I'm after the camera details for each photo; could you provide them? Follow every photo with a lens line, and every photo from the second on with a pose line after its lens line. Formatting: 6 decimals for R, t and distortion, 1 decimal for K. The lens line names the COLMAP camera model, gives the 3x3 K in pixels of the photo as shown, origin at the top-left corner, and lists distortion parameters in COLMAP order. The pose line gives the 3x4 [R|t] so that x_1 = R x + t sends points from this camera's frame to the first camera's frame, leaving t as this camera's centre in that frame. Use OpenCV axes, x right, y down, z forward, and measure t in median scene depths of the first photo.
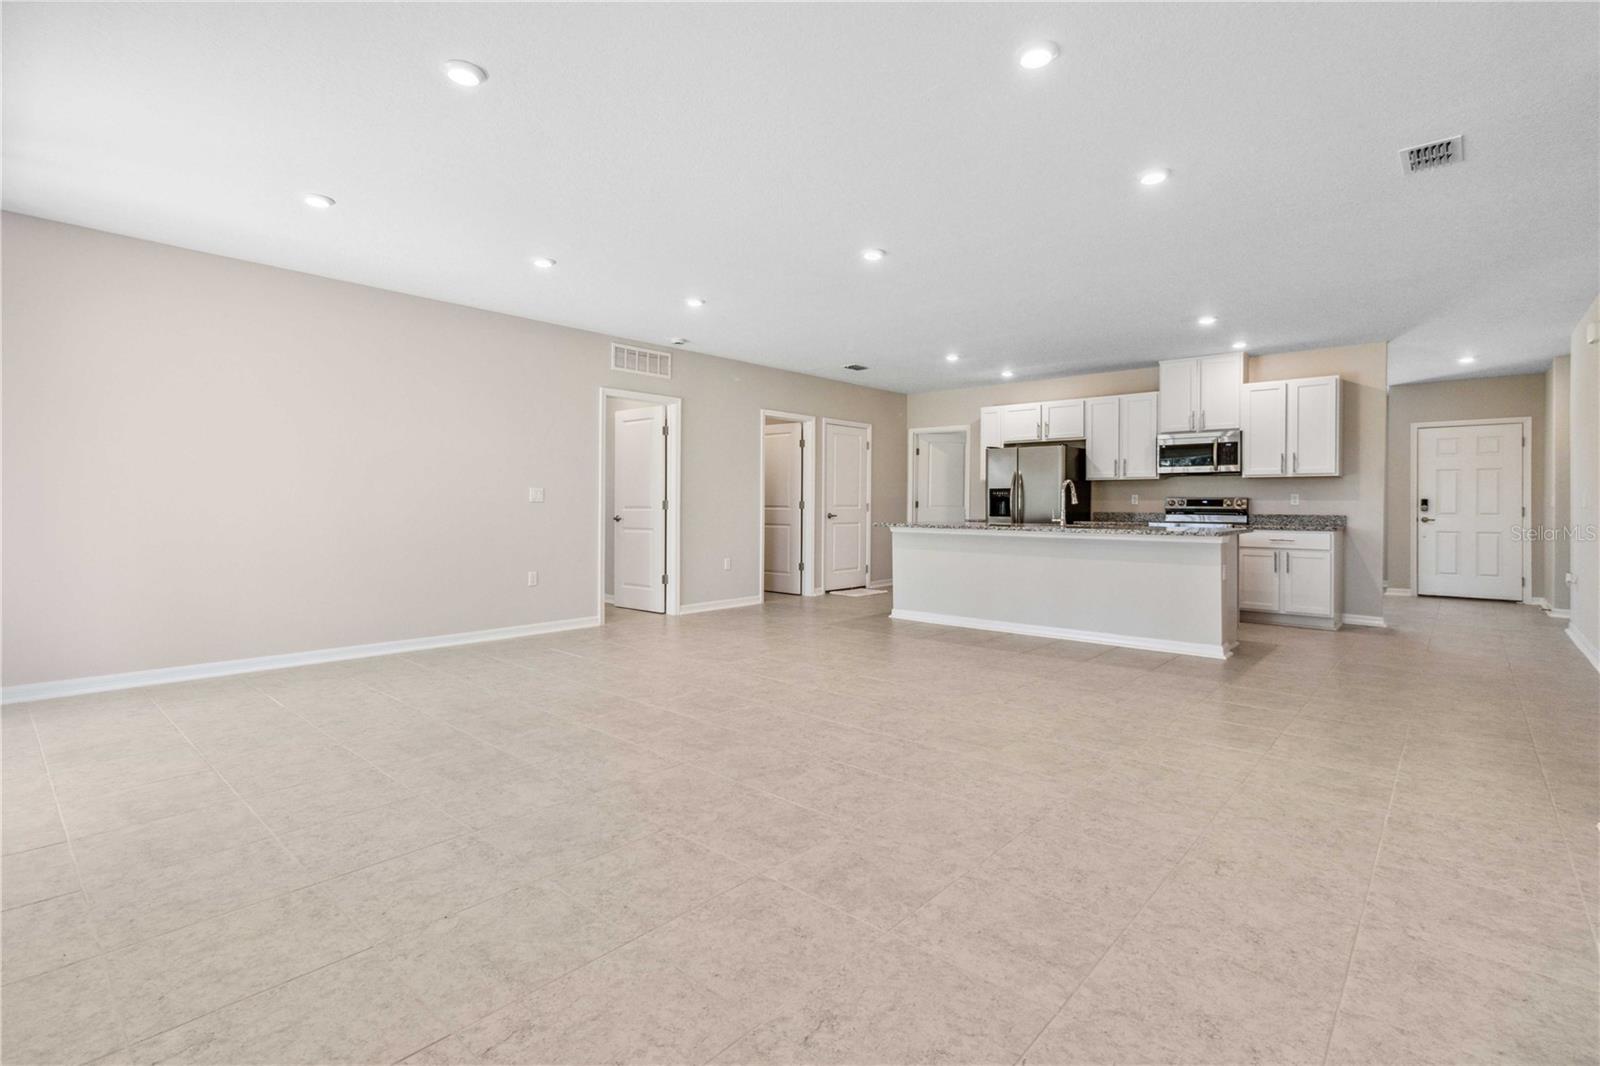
lens RADIAL K [[743.6, 0, 803.6], [0, 743.6, 506.3], [0, 0, 1]] dist [-0.000092, 0.000687]
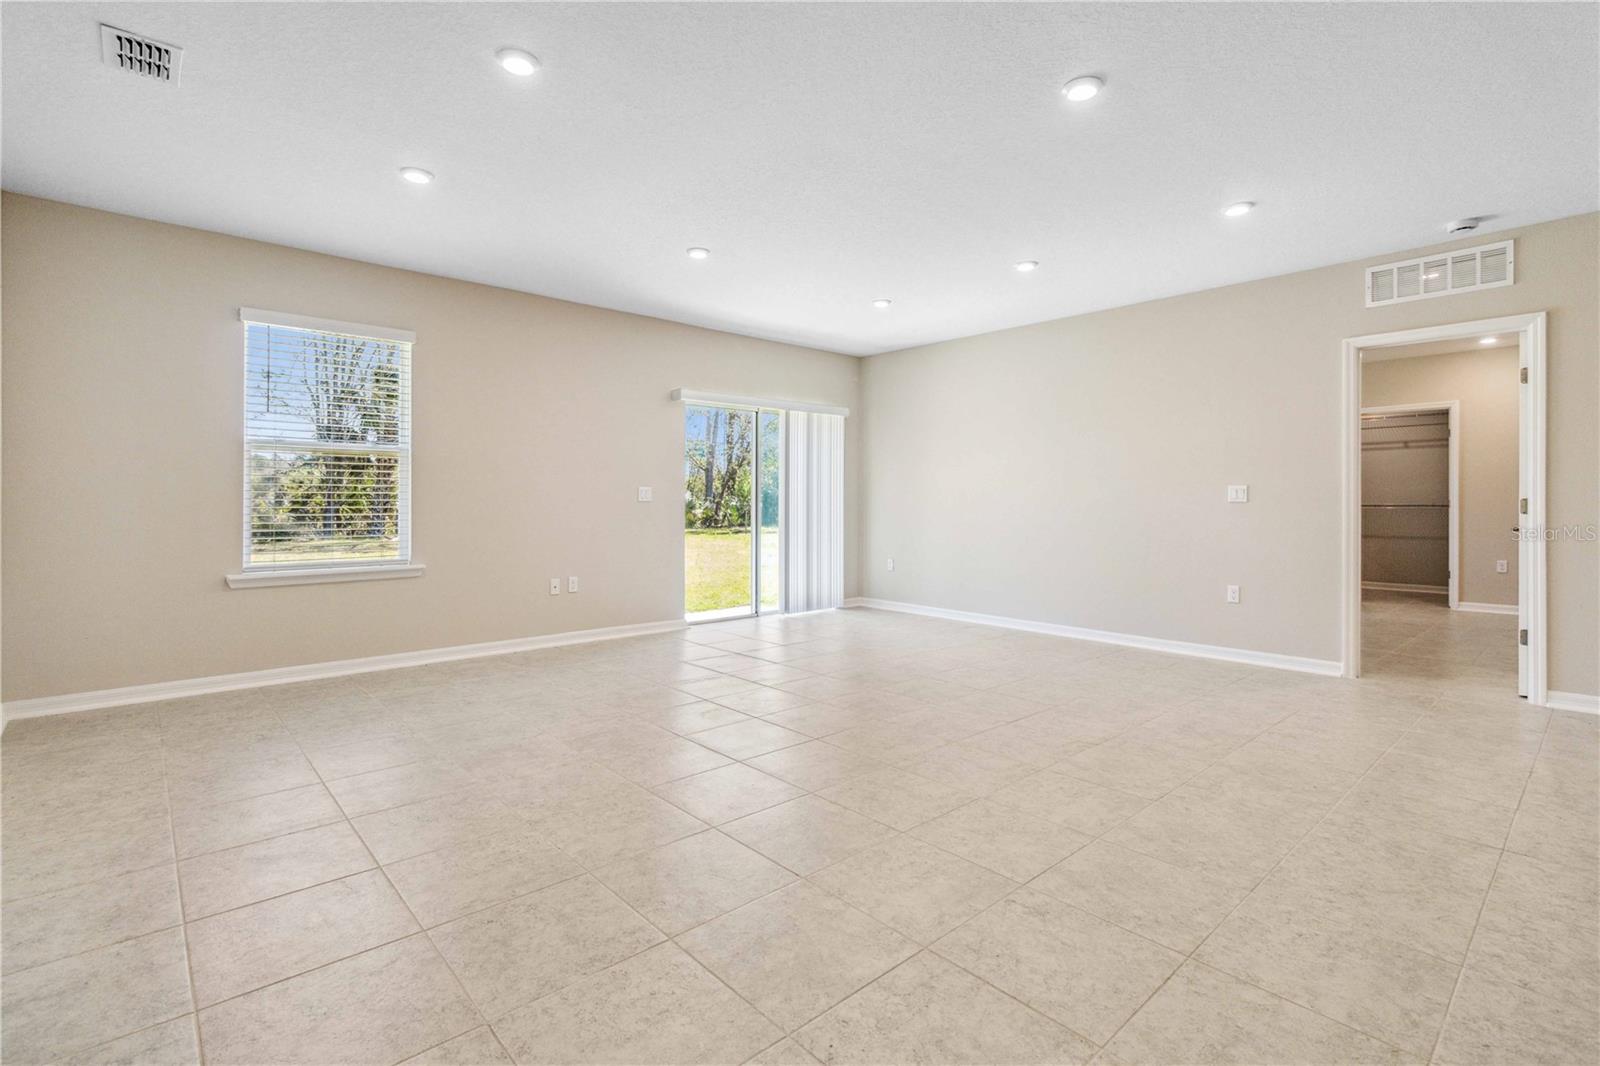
lens RADIAL K [[743.6, 0, 796.1], [0, 743.6, 500.9], [0, 0, 1]] dist [-0.000092, 0.000687]
pose [[-0.113386, -0.009649, -0.993504, 0.427627], [-0.005898, 0.999942, -0.009039, 0.002383], [0.993533, 0.004835, -0.113437, 0.499094]]
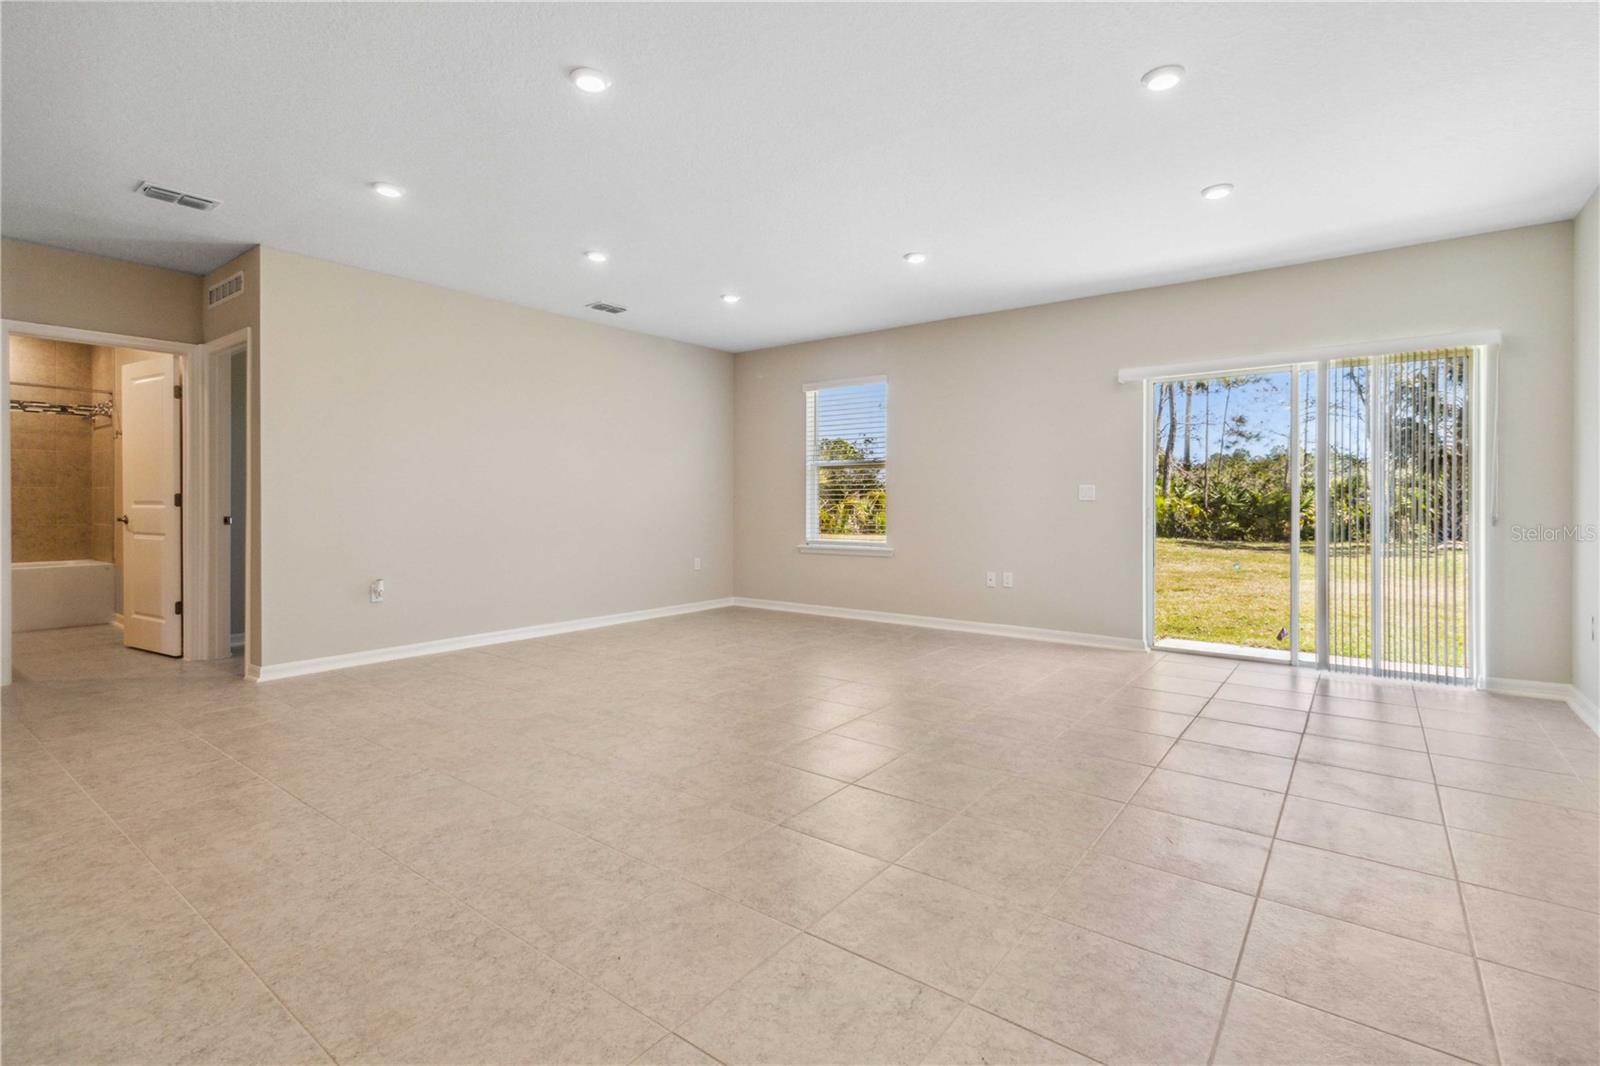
lens RADIAL K [[743.6, 0, 811.2], [0, 743.6, 501.0], [0, 0, 1]] dist [-0.000092, 0.000687]
pose [[-0.996564, -0.009095, -0.082330, -0.019228], [-0.009305, 0.999954, 0.002161, -0.001797], [0.082307, 0.002920, -0.996603, 0.956744]]
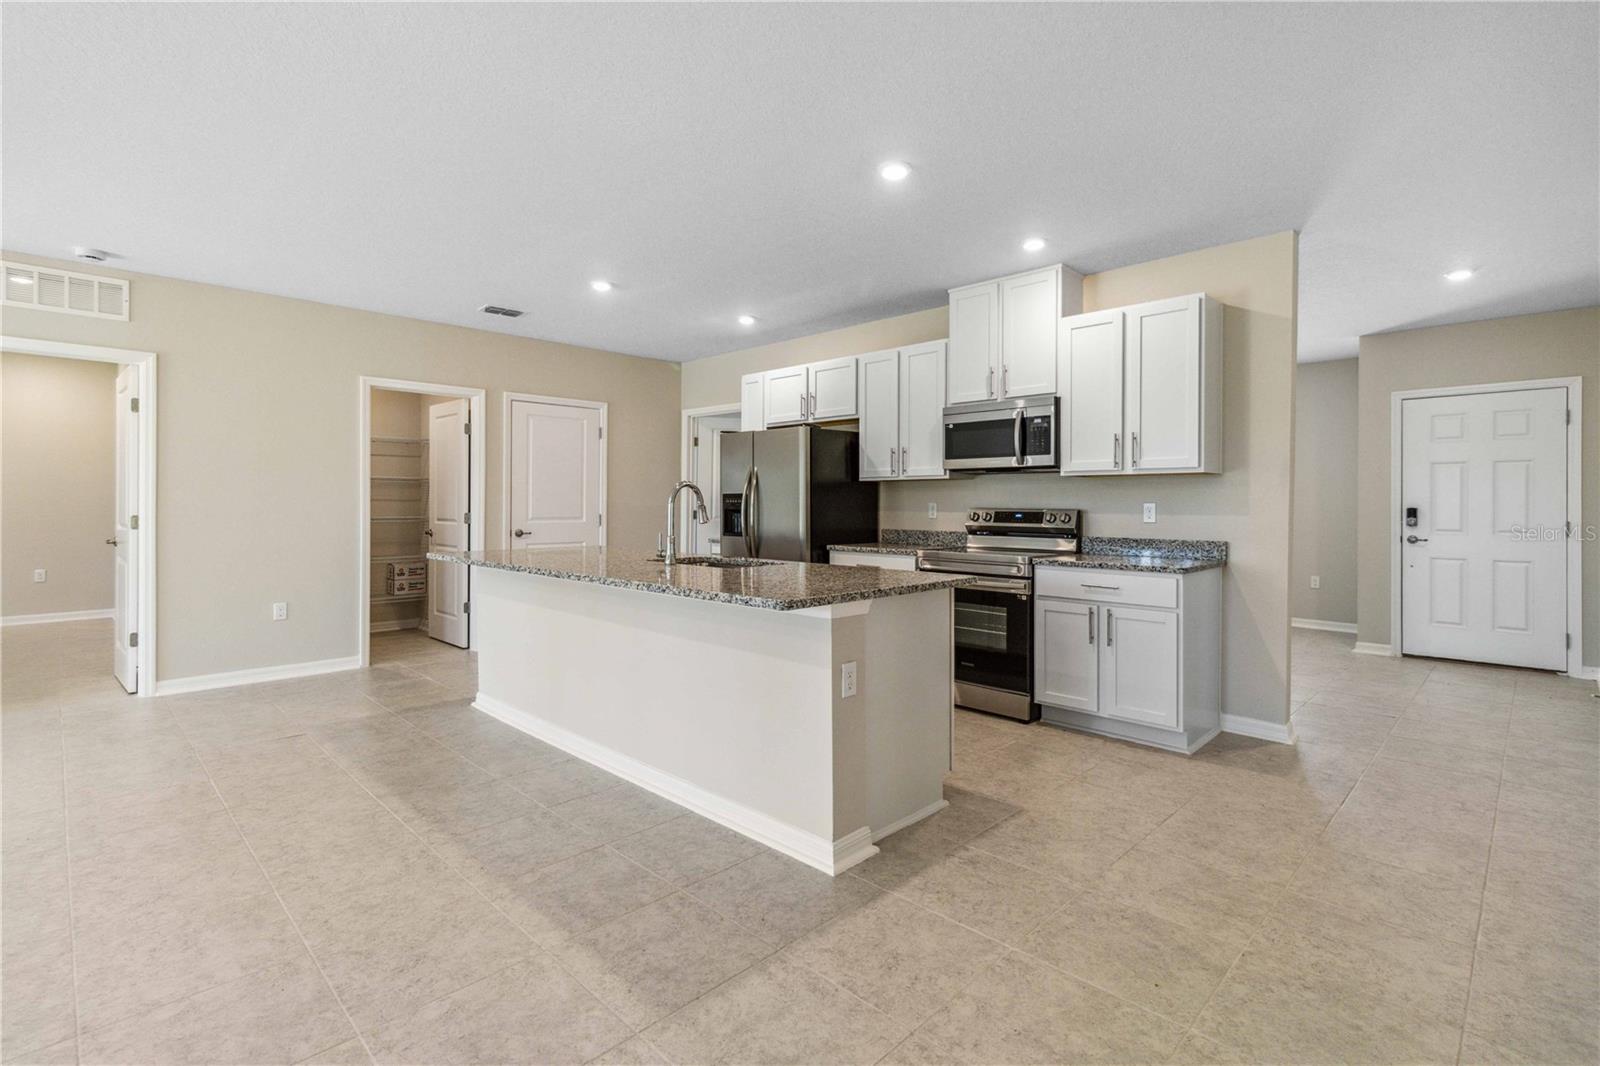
lens RADIAL K [[743.6, 0, 809.1], [0, 743.6, 508.9], [0, 0, 1]] dist [-0.000092, 0.000687]
pose [[0.998765, -0.001638, -0.049663, 0.406530], [0.001689, 0.999998, 0.000969, -0.012546], [0.049662, -0.001052, 0.998766, 0.386468]]
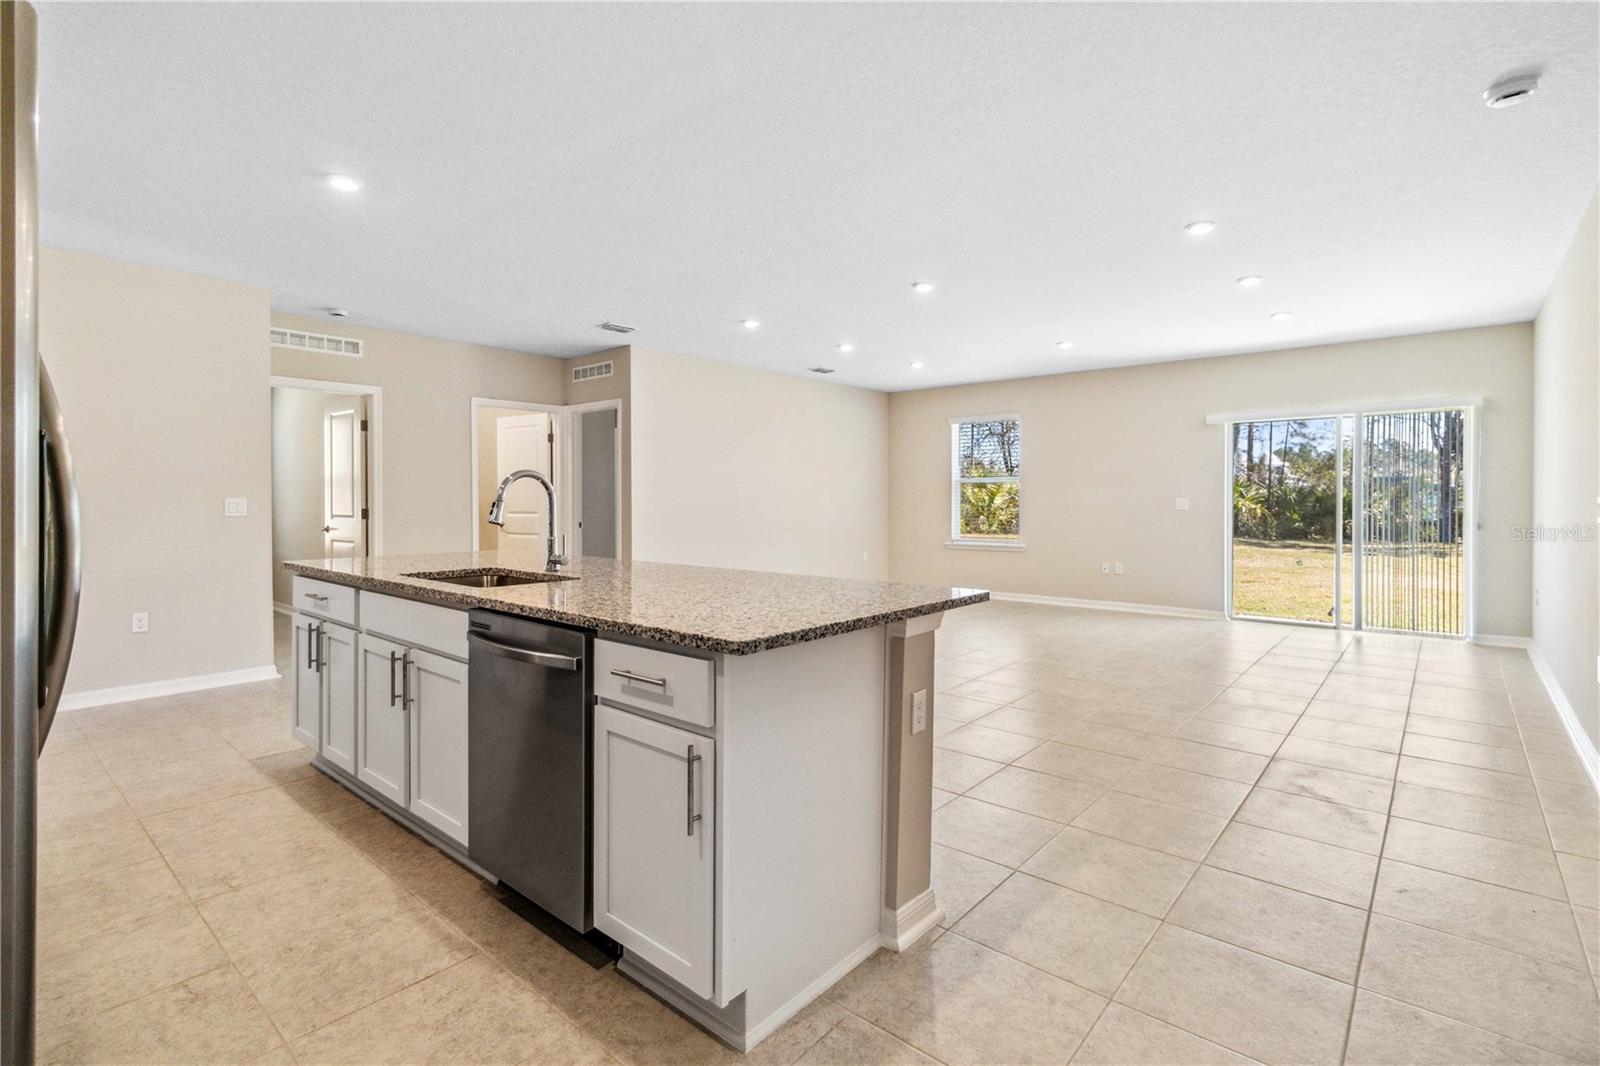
lens RADIAL K [[743.6, 0, 809.1], [0, 743.6, 506.8], [0, 0, 1]] dist [-0.000092, 0.000687]
pose [[-0.999827, -0.006608, -0.017404, 0.168790], [-0.006824, 0.999900, 0.012414, -0.016675], [0.017320, 0.012531, -0.999771, 1.241129]]
